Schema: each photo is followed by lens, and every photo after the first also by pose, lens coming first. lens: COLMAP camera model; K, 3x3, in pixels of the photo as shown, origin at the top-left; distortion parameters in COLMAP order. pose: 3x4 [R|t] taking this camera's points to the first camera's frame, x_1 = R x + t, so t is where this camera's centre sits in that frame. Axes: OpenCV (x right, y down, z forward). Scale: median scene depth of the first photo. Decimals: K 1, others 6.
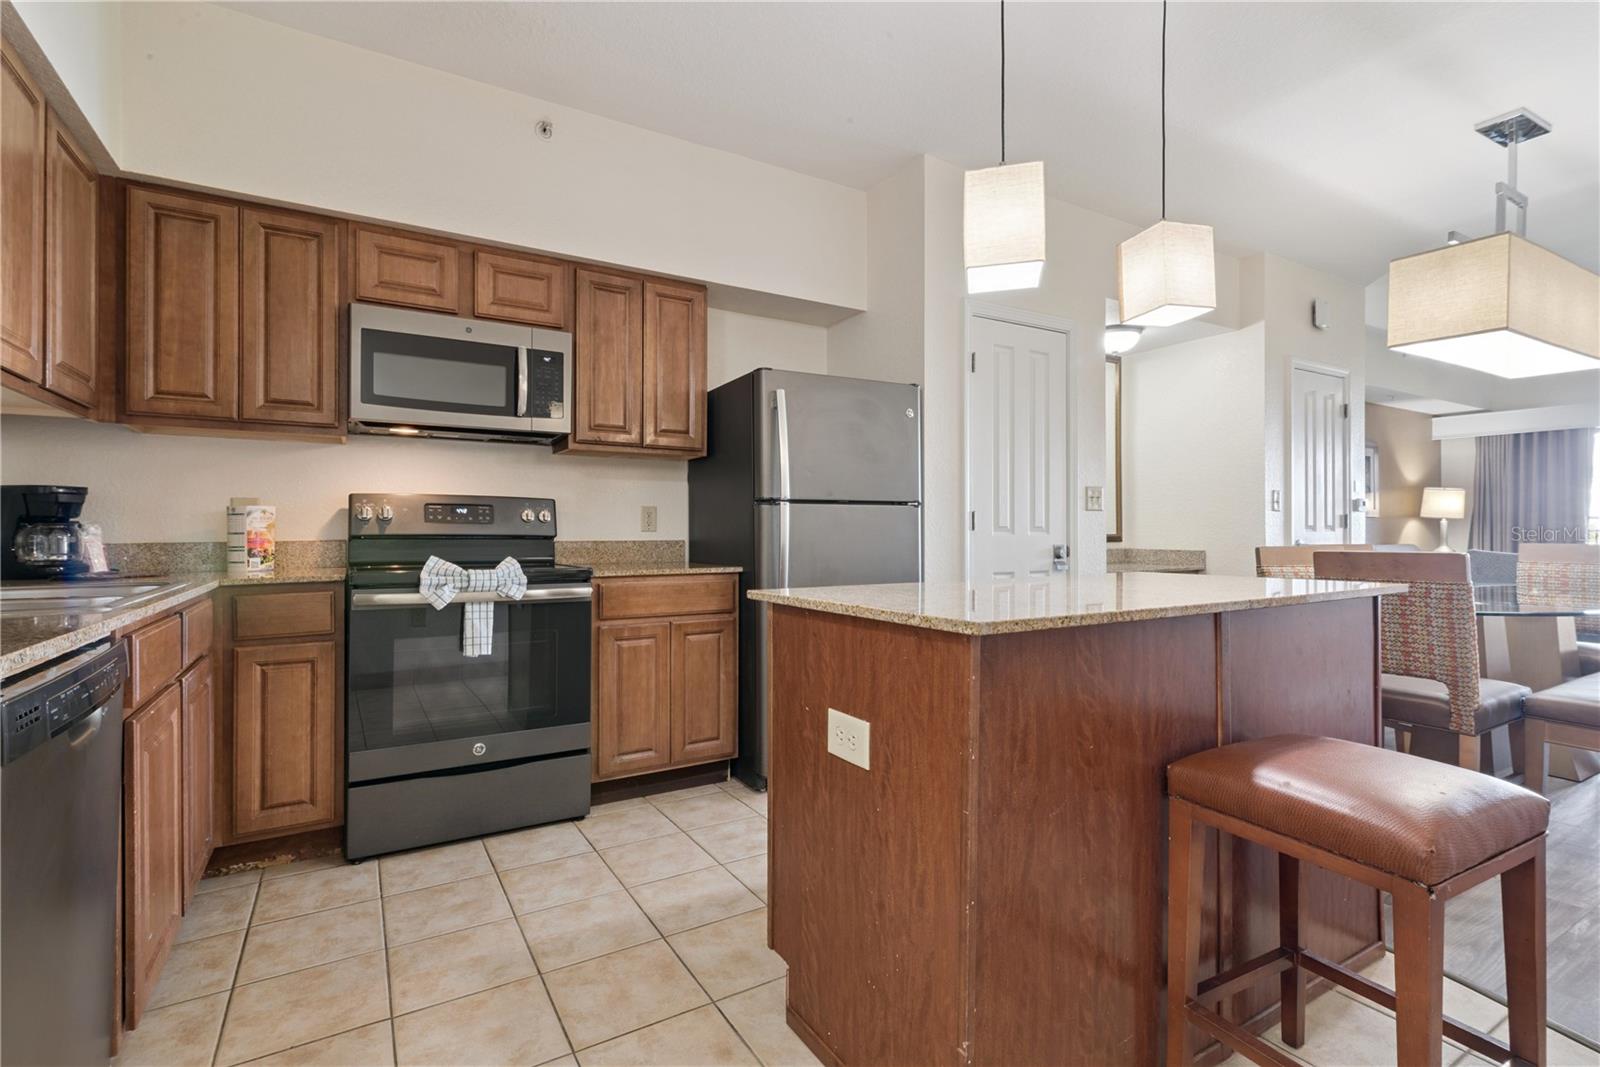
lens RADIAL K [[739.7, 0, 789.4], [0, 739.7, 527.4], [0, 0, 1]] dist [0.007210, -0.001634]
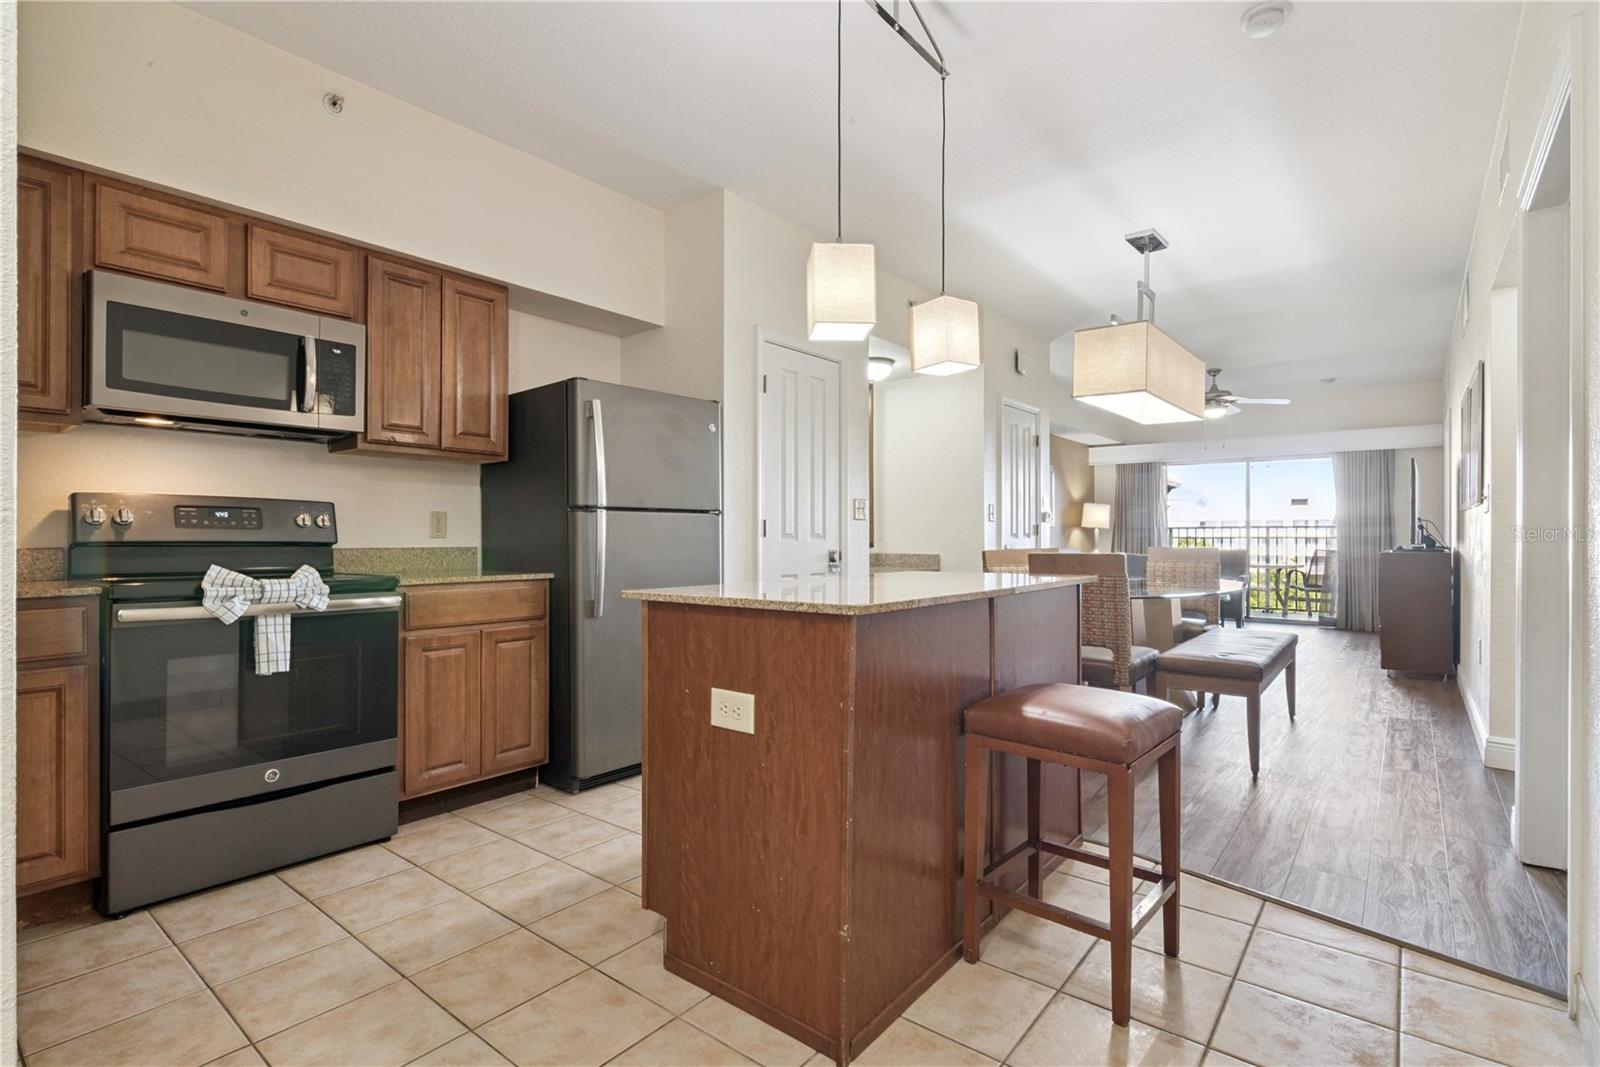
lens RADIAL K [[758.3, 0, 793.9], [0, 758.3, 534.8], [0, 0, 1]] dist [0.000145, -0.002365]
pose [[0.939056, 0.001922, 0.343760, -0.123792], [-0.002171, 0.999998, 0.000341, 0.000434], [-0.343758, -0.001066, 0.939058, -0.090771]]
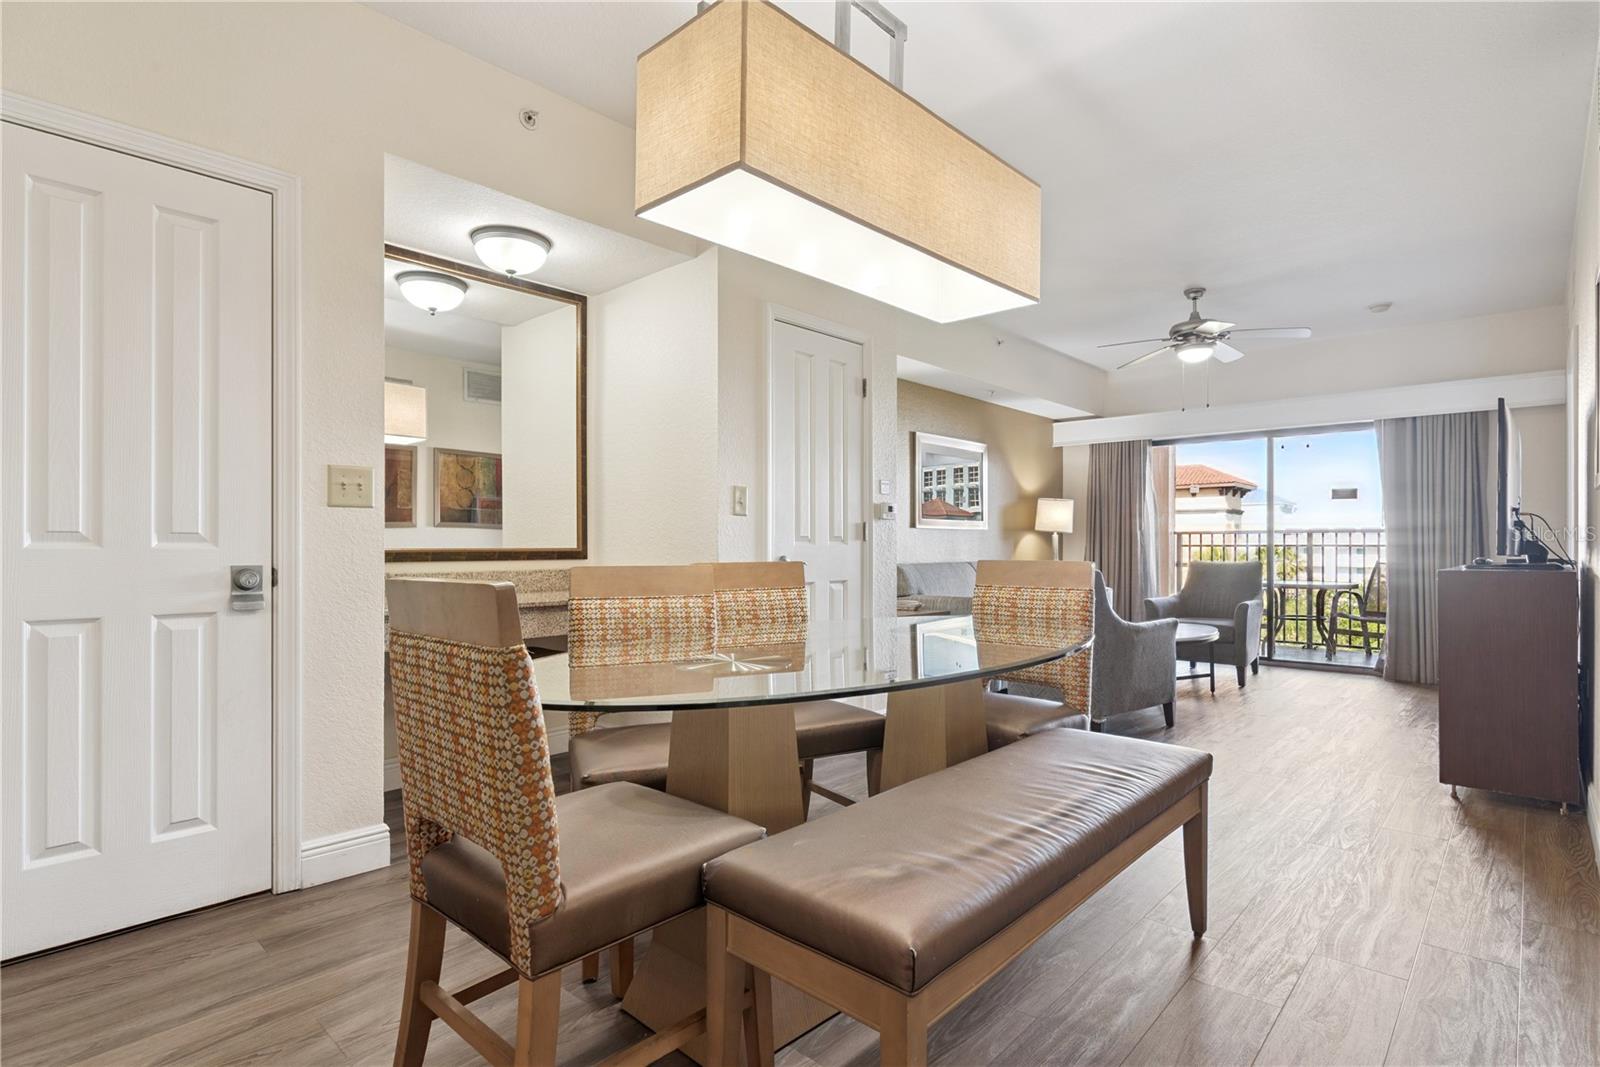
lens RADIAL K [[811.2, 0, 787.1], [0, 811.2, 542.0], [0, 0, 1]] dist [-0.003417, 0.001645]
pose [[0.958925, 0.003265, 0.283640, 0.800115], [-0.002590, 0.999993, -0.002755, 0.008909], [-0.283647, 0.001907, 0.958927, 0.408297]]
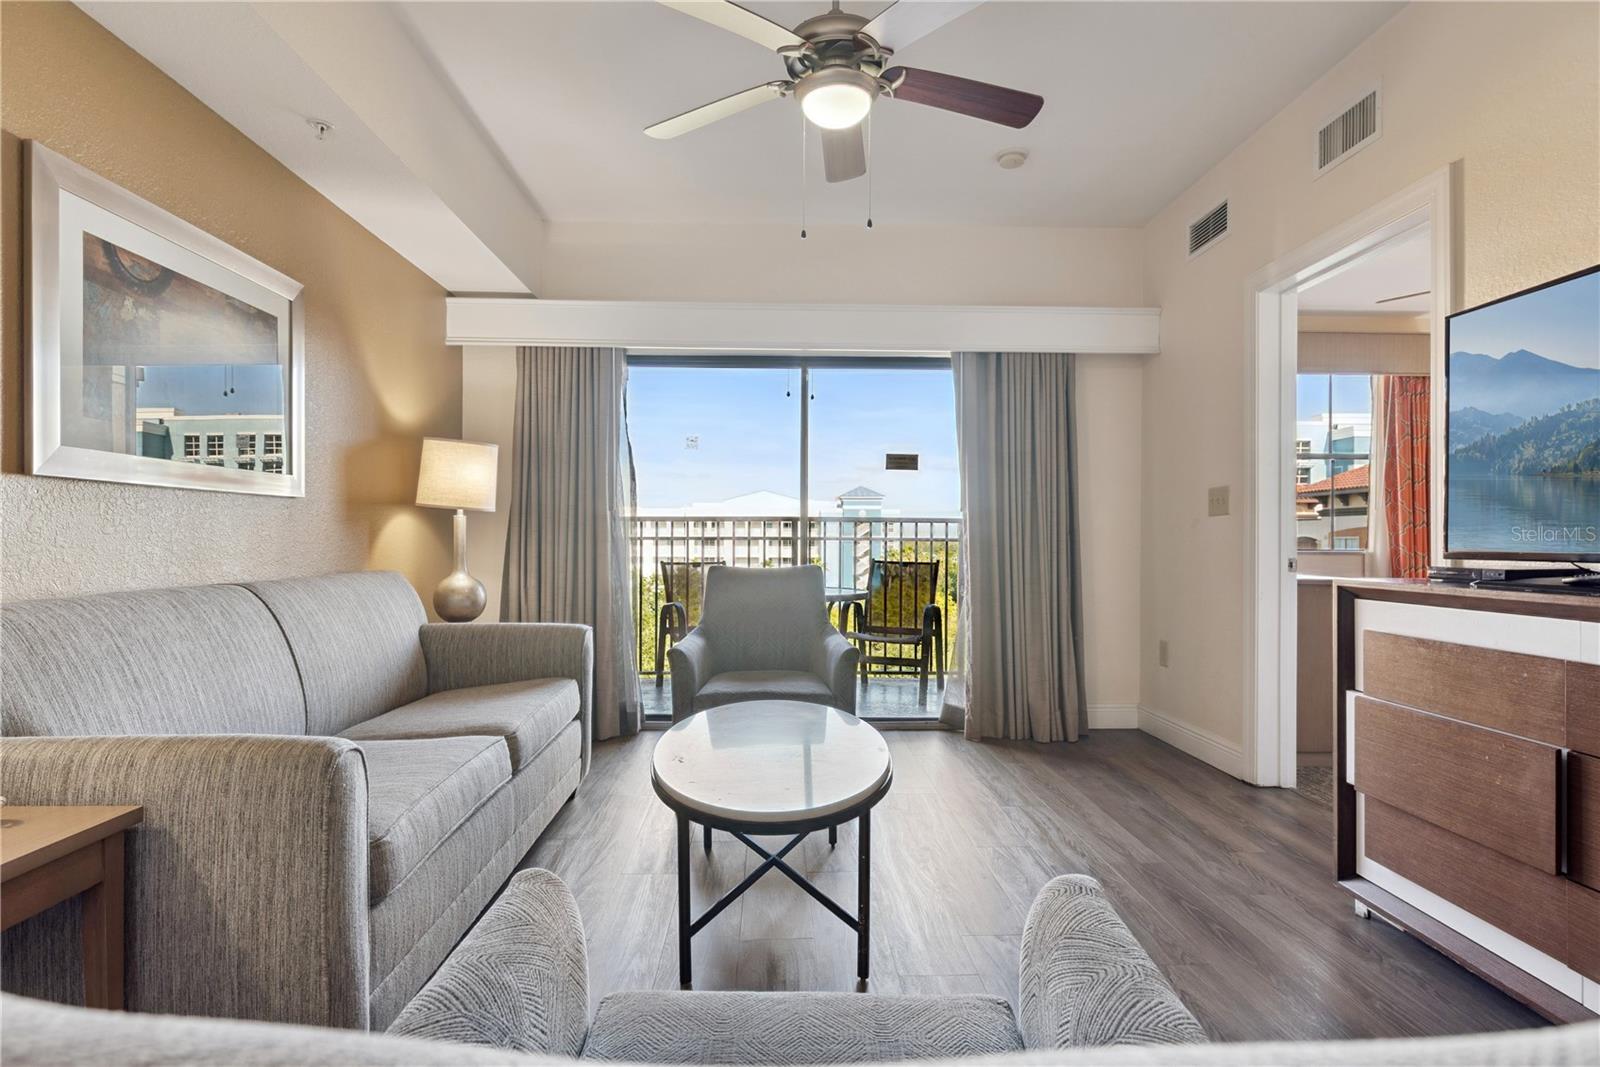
lens RADIAL K [[845.5, 0, 794.7], [0, 845.5, 537.0], [0, 0, 1]] dist [0.006700, 0.000318]
pose [[0.479173, 0.005605, 0.877702, 1.502438], [-0.005752, 0.999978, -0.003246, 0.011599], [-0.877701, -0.003493, 0.479195, 1.645719]]
